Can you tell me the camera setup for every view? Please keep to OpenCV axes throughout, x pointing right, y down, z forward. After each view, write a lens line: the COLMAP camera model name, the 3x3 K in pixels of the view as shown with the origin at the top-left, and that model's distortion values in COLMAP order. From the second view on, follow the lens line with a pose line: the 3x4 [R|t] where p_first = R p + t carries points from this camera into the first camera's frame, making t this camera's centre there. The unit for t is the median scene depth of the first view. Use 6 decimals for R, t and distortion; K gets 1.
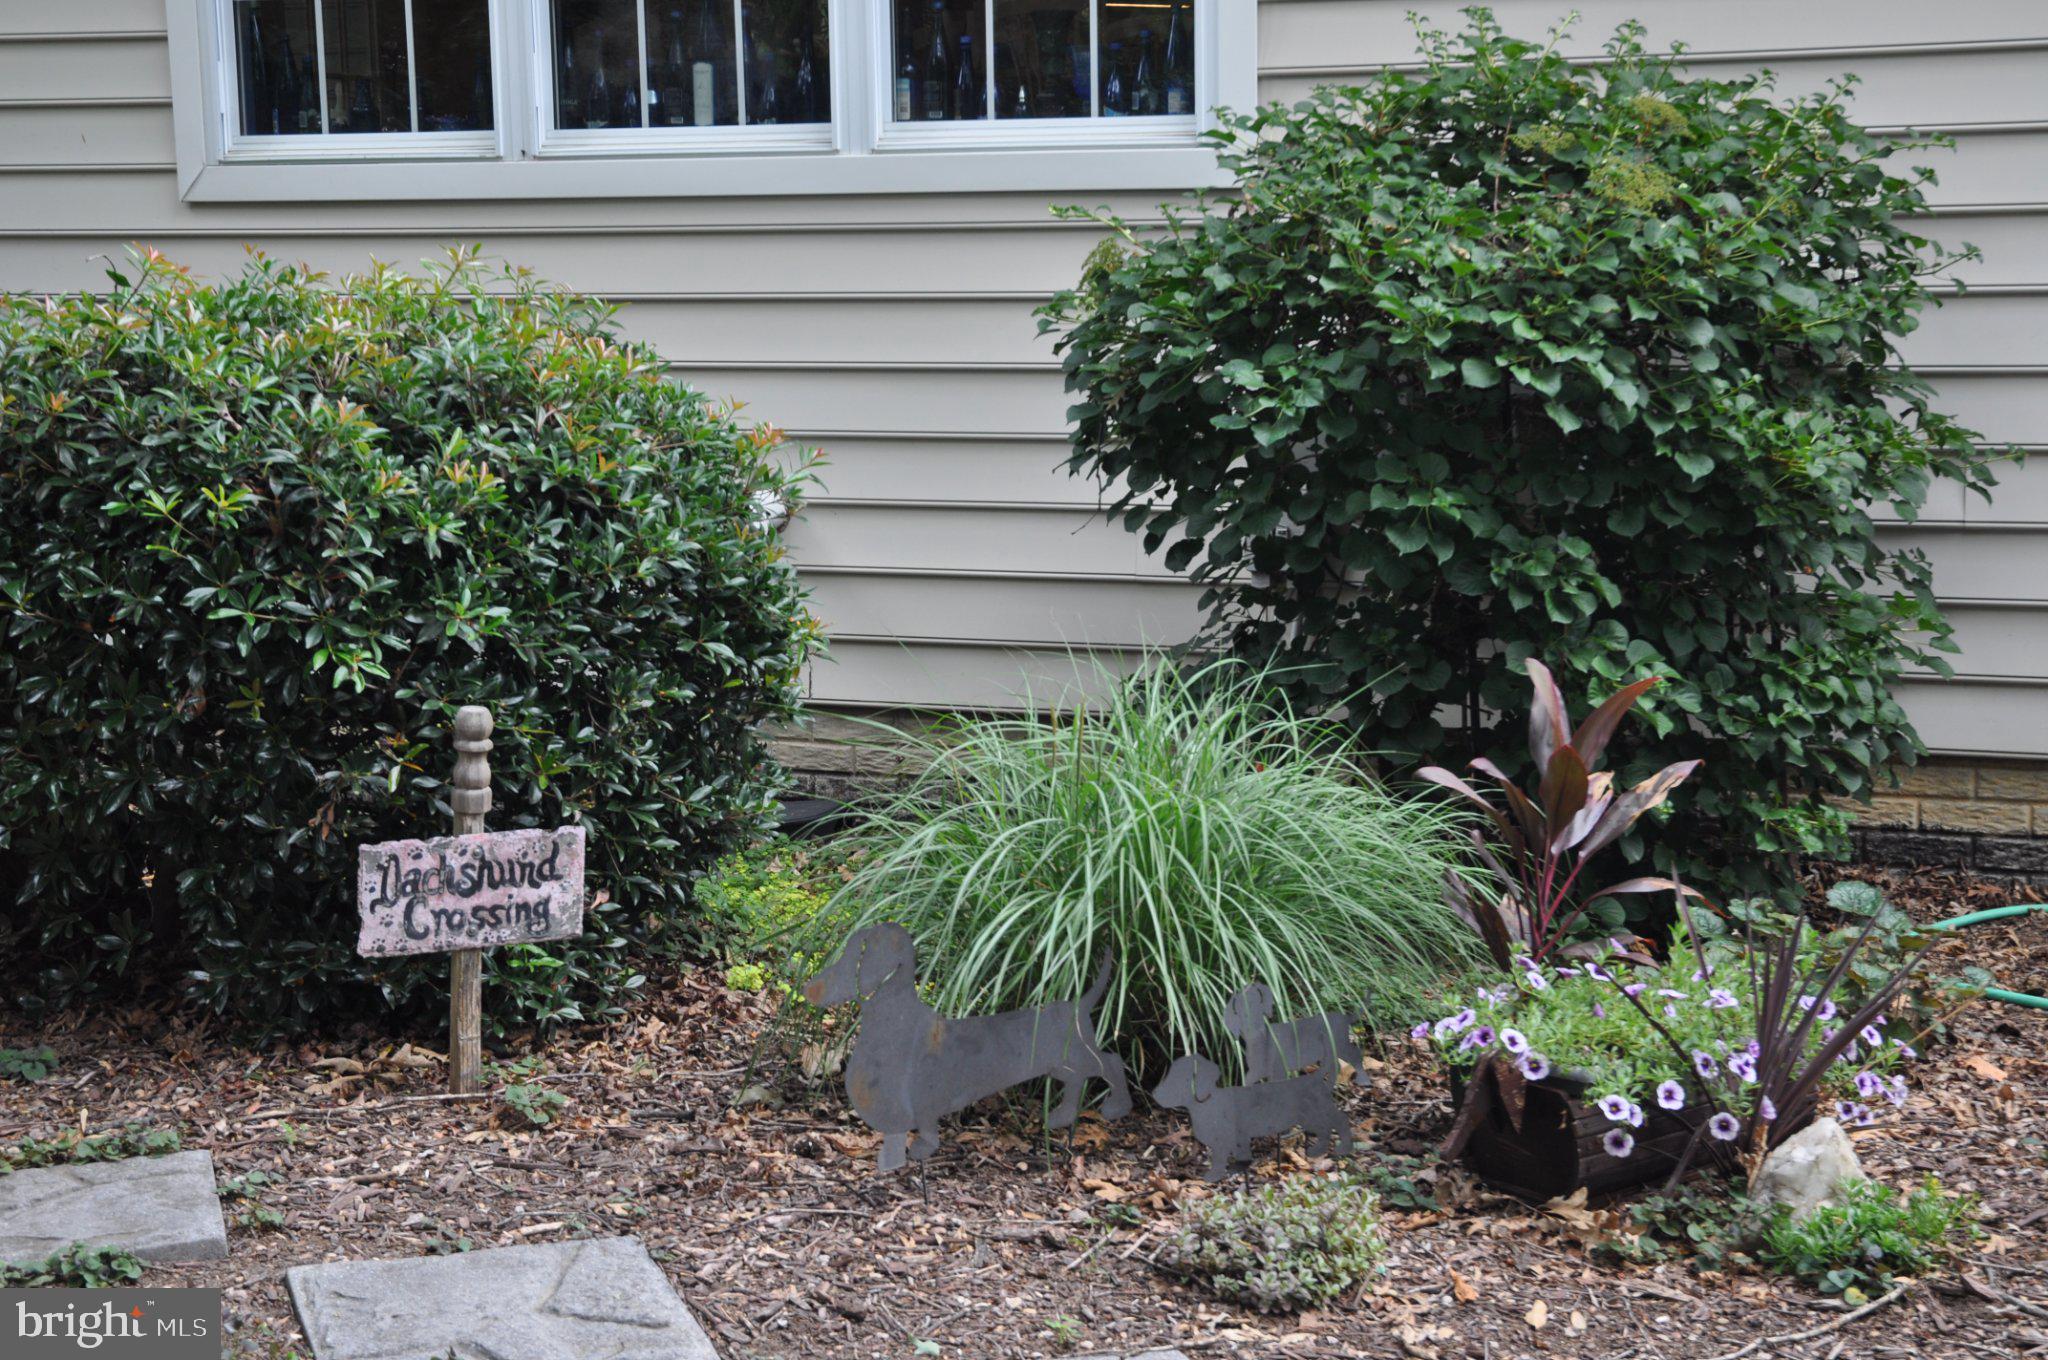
lens RADIAL K [[3241.8, 0, 1022.2], [0, 3241.8, 679.9], [0, 0, 1]] dist [0.030485, 0.000000]
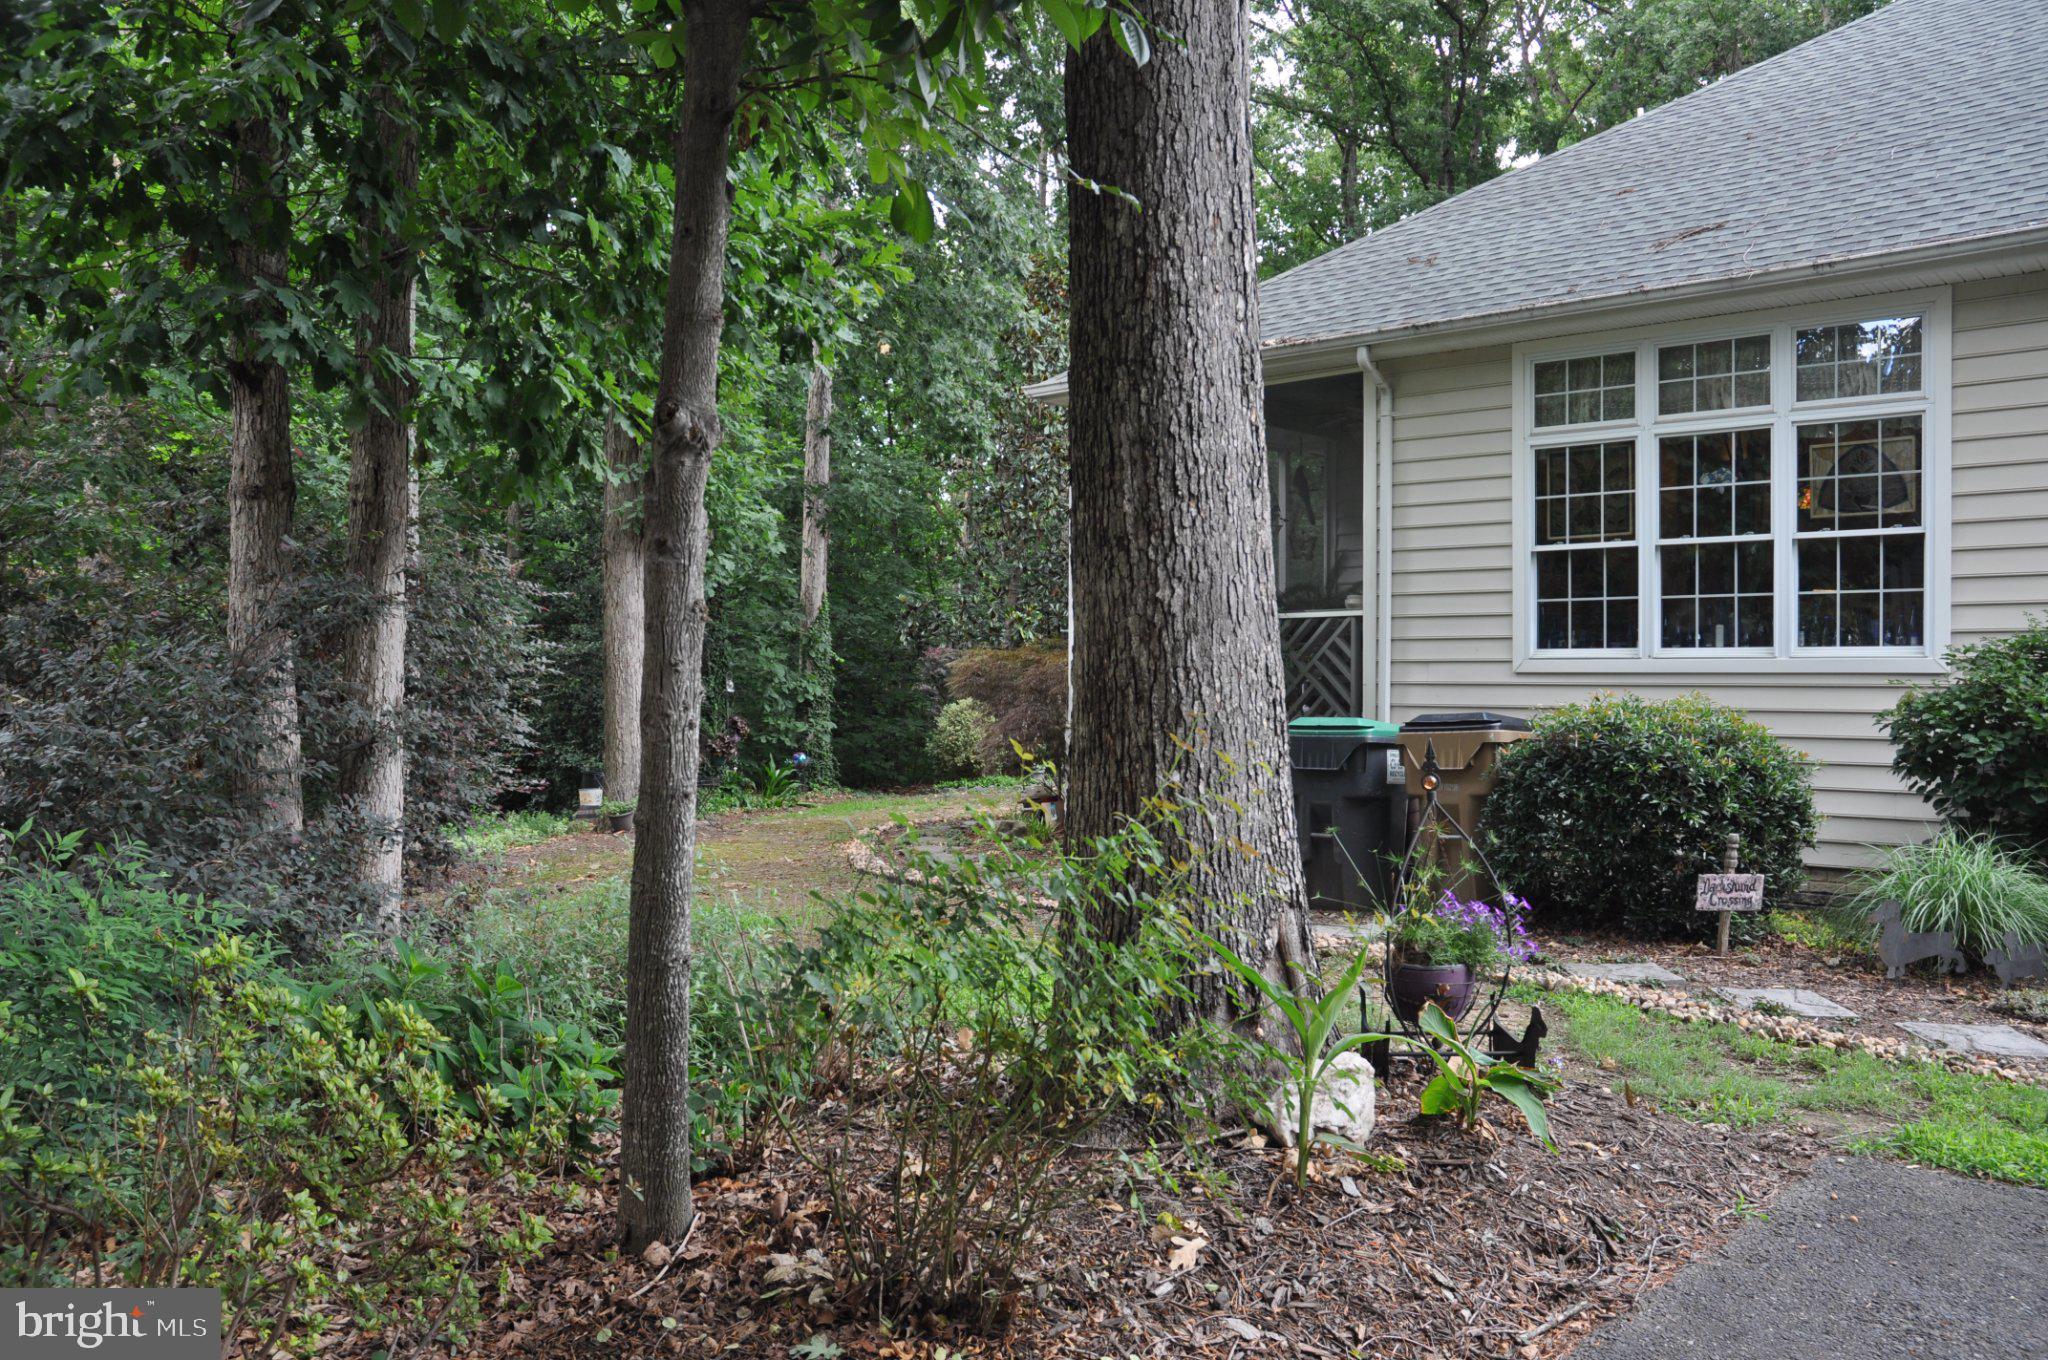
lens RADIAL K [[1584.0, 0, 1030.2], [0, 1584.0, 674.9], [0, 0, 1]] dist [-0.150065, 0.125511]
pose [[0.923392, 0.013329, -0.383627, -0.172313], [-0.066713, 0.989760, -0.126189, 0.068875], [0.378017, 0.142115, 0.914826, -0.508149]]
